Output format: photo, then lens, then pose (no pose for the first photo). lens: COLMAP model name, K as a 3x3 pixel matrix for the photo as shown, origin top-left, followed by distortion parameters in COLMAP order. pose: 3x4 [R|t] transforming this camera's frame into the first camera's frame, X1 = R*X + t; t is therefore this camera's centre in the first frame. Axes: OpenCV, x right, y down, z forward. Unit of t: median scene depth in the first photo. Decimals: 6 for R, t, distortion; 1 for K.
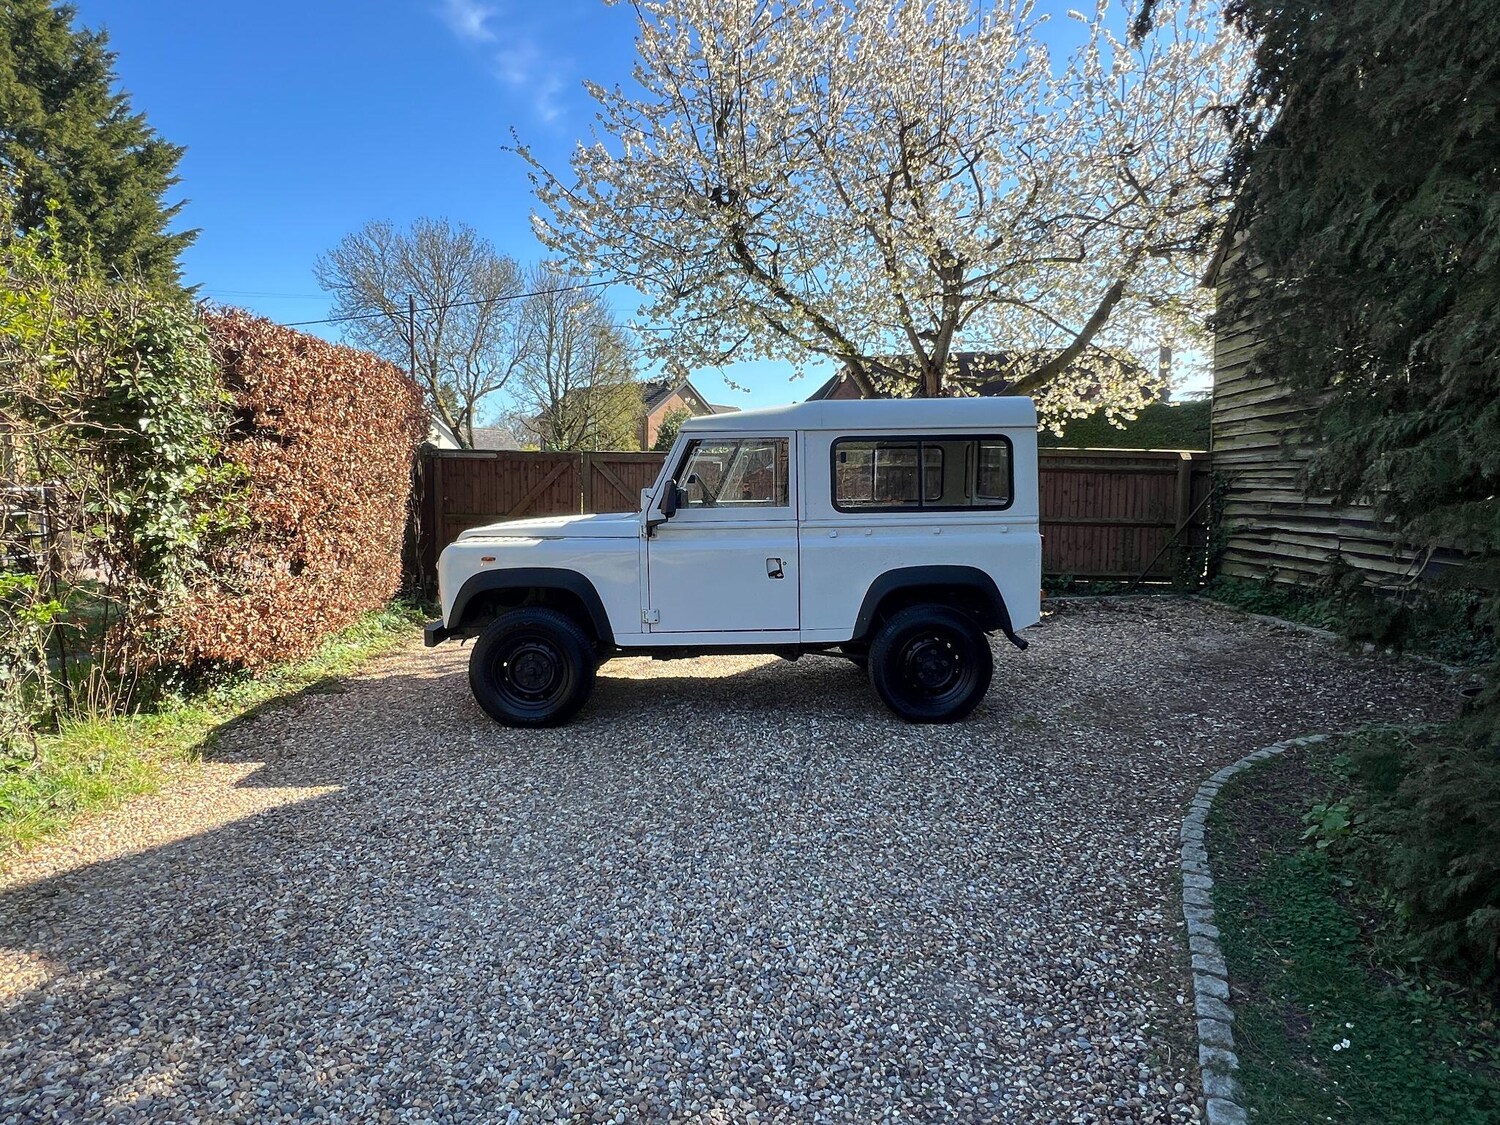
lens RADIAL K [[852.3, 0, 751.0], [0, 852.3, 558.5], [0, 0, 1]] dist [0.000258, -0.000948]
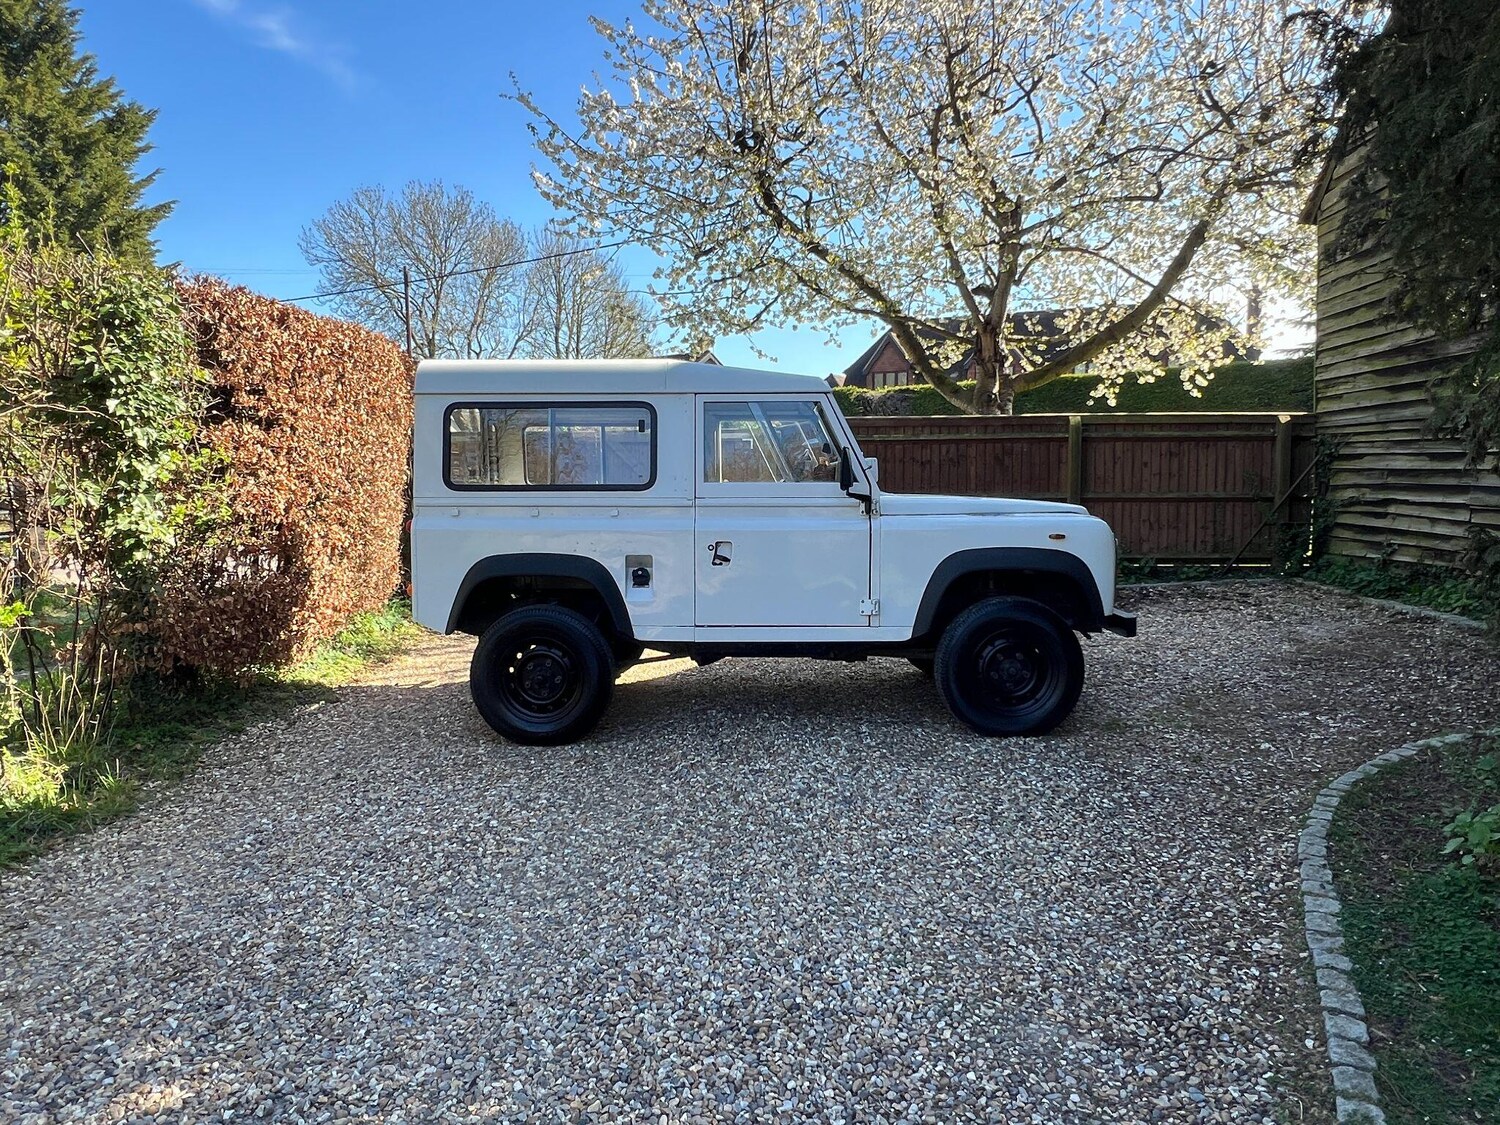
lens RADIAL K [[948.0, 0, 749.3], [0, 948.0, 557.7], [0, 0, 1]] dist [-0.000048, -0.000413]
pose [[0.999076, -0.019951, -0.038058, -0.004442], [0.020178, 0.999781, 0.005589, 0.010411], [0.037938, -0.006352, 0.999260, 0.022941]]
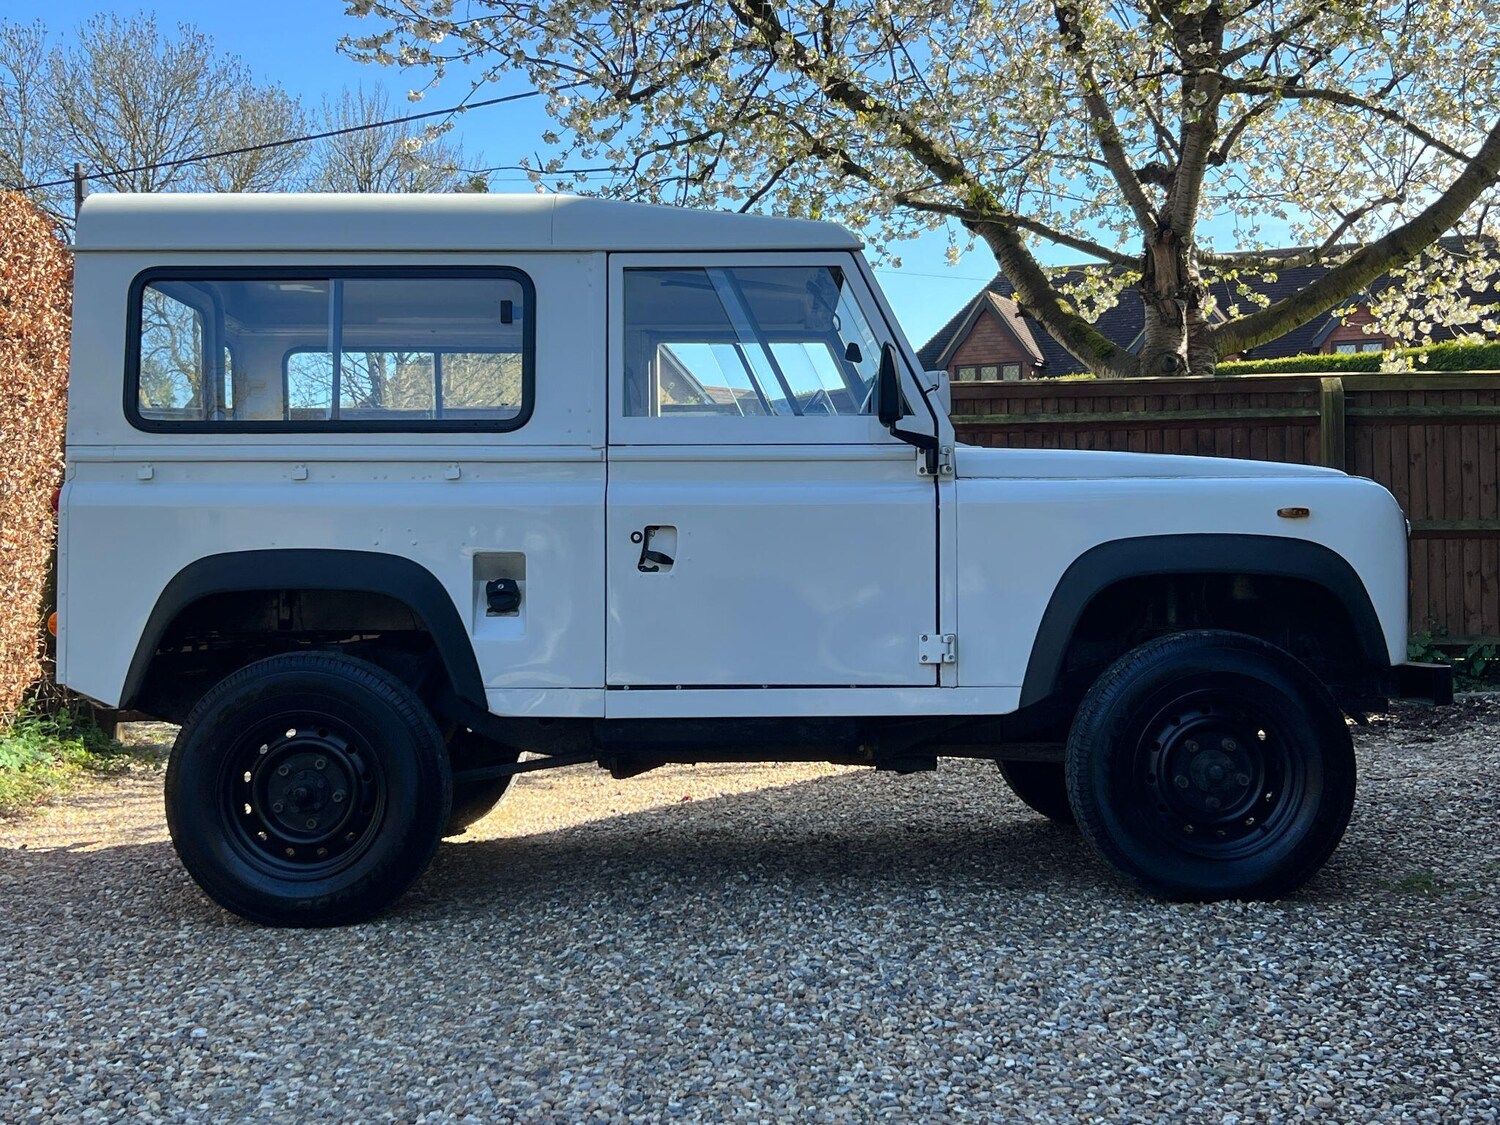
lens RADIAL K [[1803.9, 0, 752.6], [0, 1803.9, 562.1], [0, 0, 1]] dist [0.093422, -0.219817]
pose [[0.999375, -0.026839, -0.023019, 0.005581], [0.024457, 0.994868, -0.098186, 0.128673], [0.025536, 0.097561, 0.994902, 0.026126]]
